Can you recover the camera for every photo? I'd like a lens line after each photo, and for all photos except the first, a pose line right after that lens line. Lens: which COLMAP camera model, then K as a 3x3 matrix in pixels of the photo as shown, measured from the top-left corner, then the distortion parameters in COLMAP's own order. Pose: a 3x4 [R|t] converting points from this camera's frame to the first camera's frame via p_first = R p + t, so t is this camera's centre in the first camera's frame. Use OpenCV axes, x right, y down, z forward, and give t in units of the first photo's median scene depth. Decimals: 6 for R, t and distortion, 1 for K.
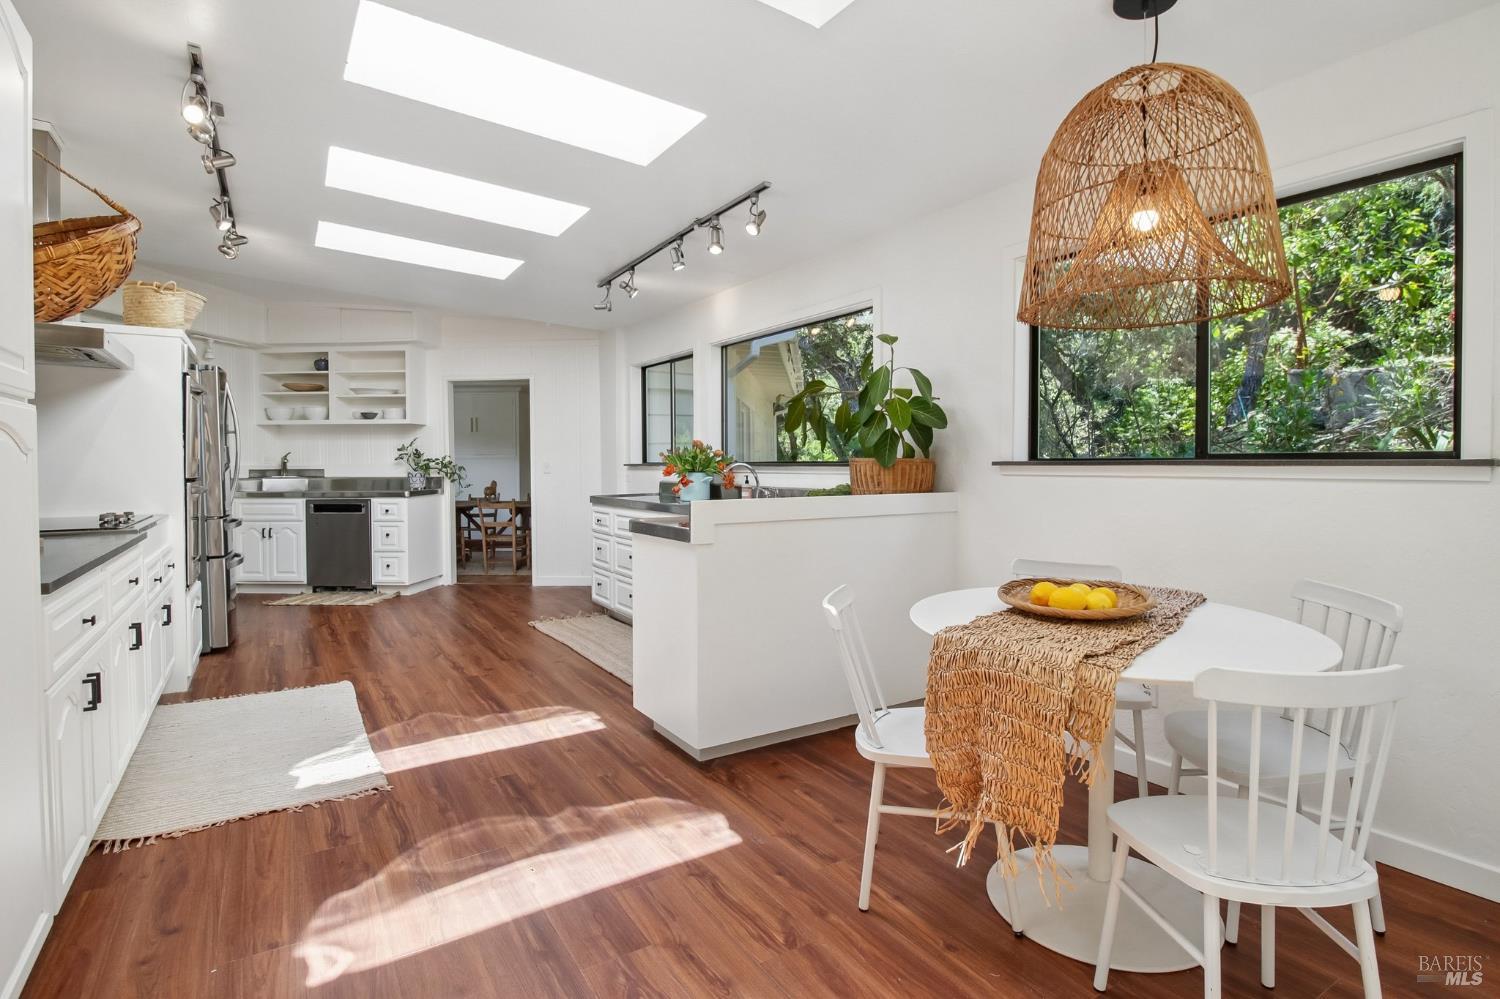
lens RADIAL K [[764.3, 0, 750.6], [0, 764.3, 473.4], [0, 0, 1]] dist [0.001519, -0.001206]
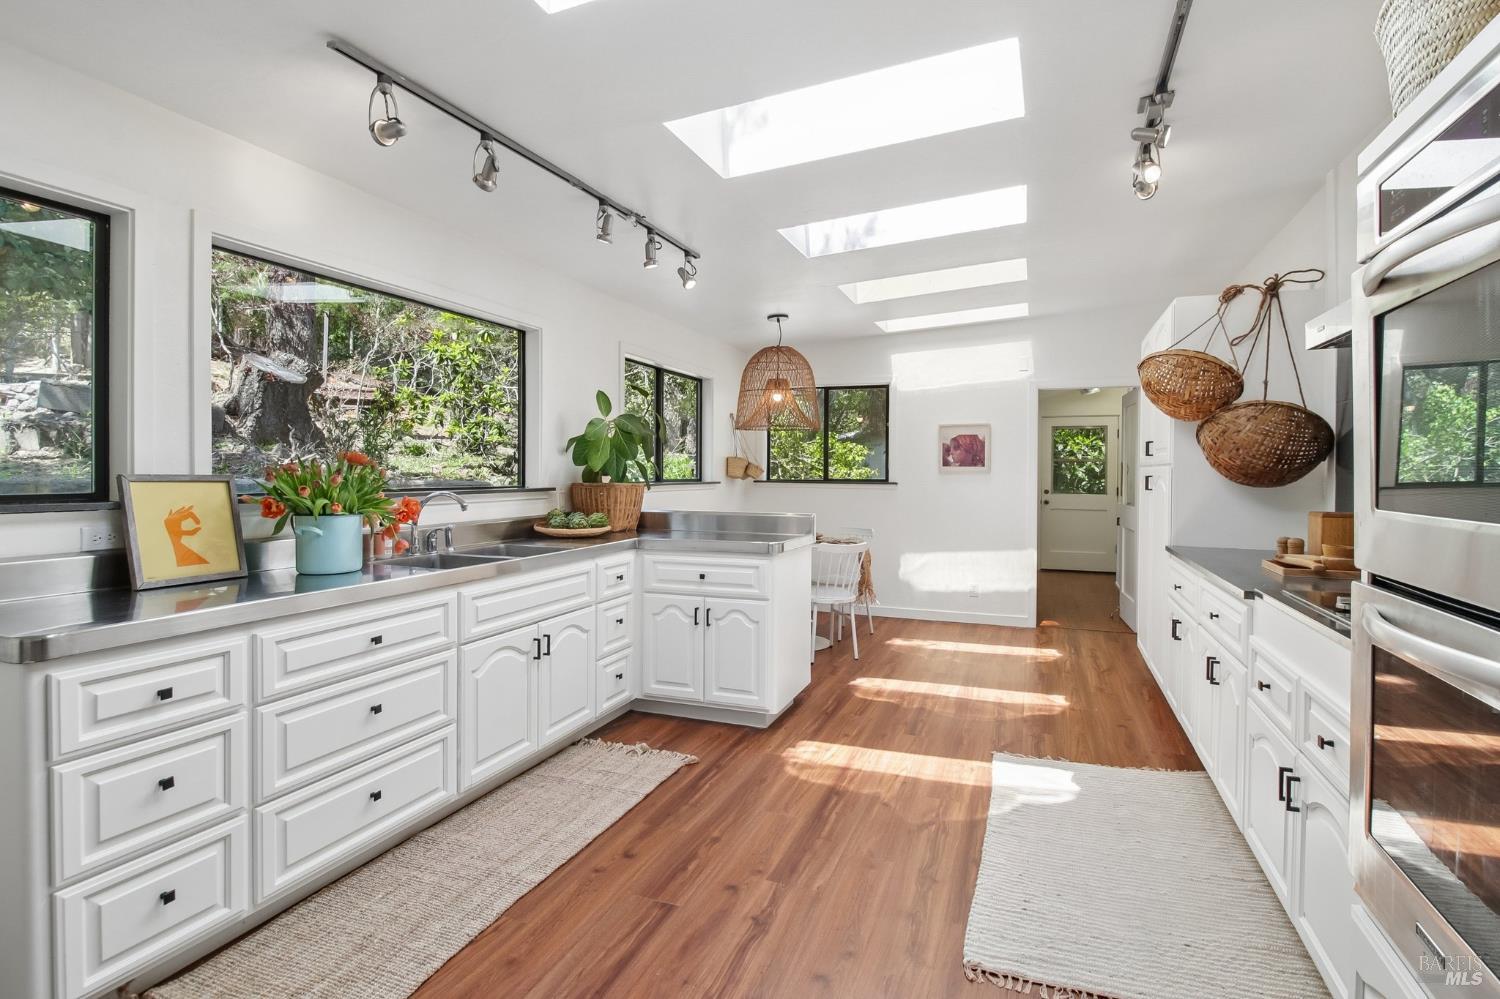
lens RADIAL K [[764.3, 0, 750.6], [0, 764.3, 473.4], [0, 0, 1]] dist [0.001519, -0.001206]
pose [[-0.607959, -0.001532, 0.793967, -0.582309], [0.008598, 0.999927, 0.008513, -0.027479], [-0.793922, 0.012002, -0.607901, 0.987224]]
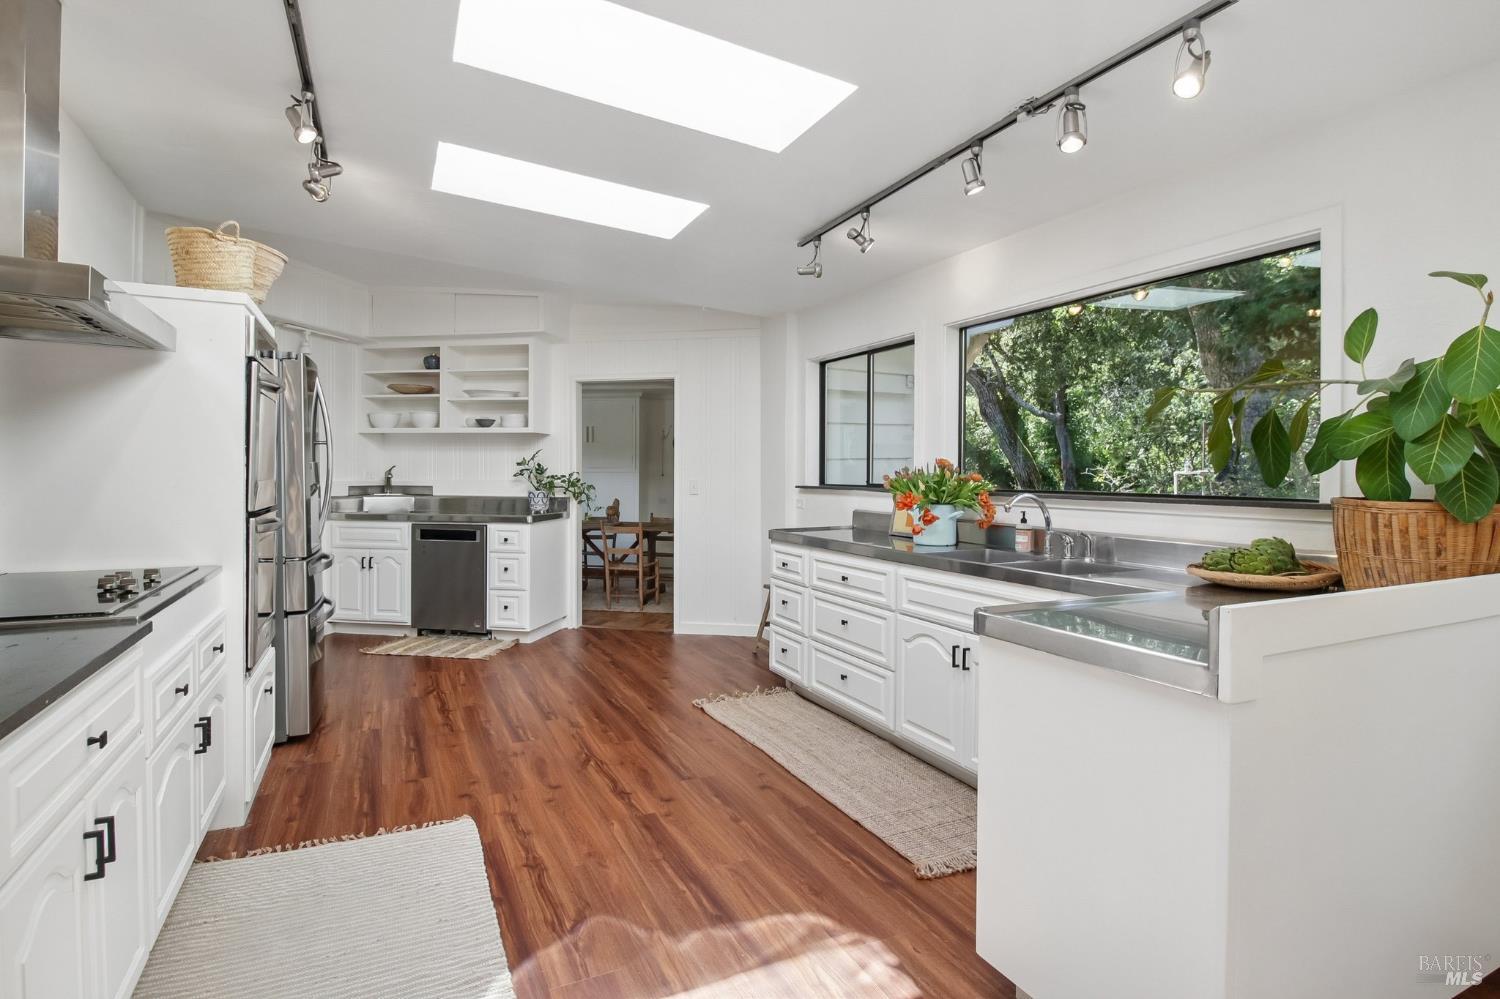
lens RADIAL K [[764.3, 0, 750.6], [0, 764.3, 473.4], [0, 0, 1]] dist [0.001519, -0.001206]
pose [[0.994167, 0.010383, -0.107349, -0.151927], [-0.011823, 0.999848, -0.012783, -0.016699], [0.107200, 0.013978, 0.994139, 0.254736]]
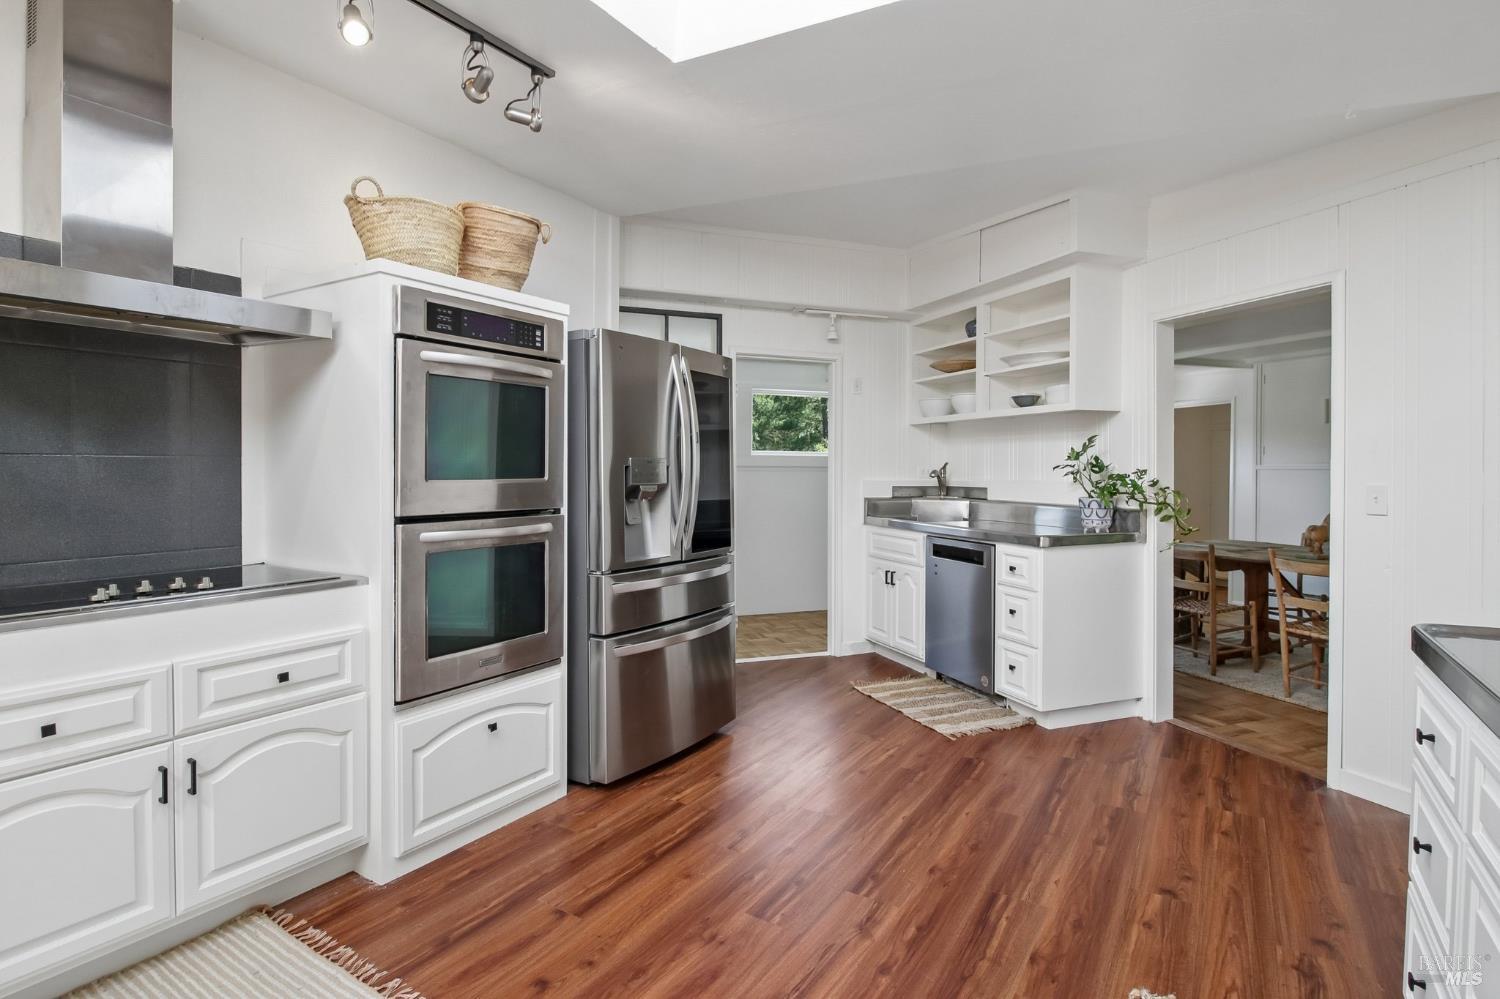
lens RADIAL K [[764.3, 0, 750.6], [0, 764.3, 473.4], [0, 0, 1]] dist [0.001519, -0.001206]
pose [[0.435655, 0.011464, -0.900041, -0.069070], [-0.016329, 0.999855, 0.004832, -0.023037], [0.899966, 0.012592, 0.435779, 0.684113]]
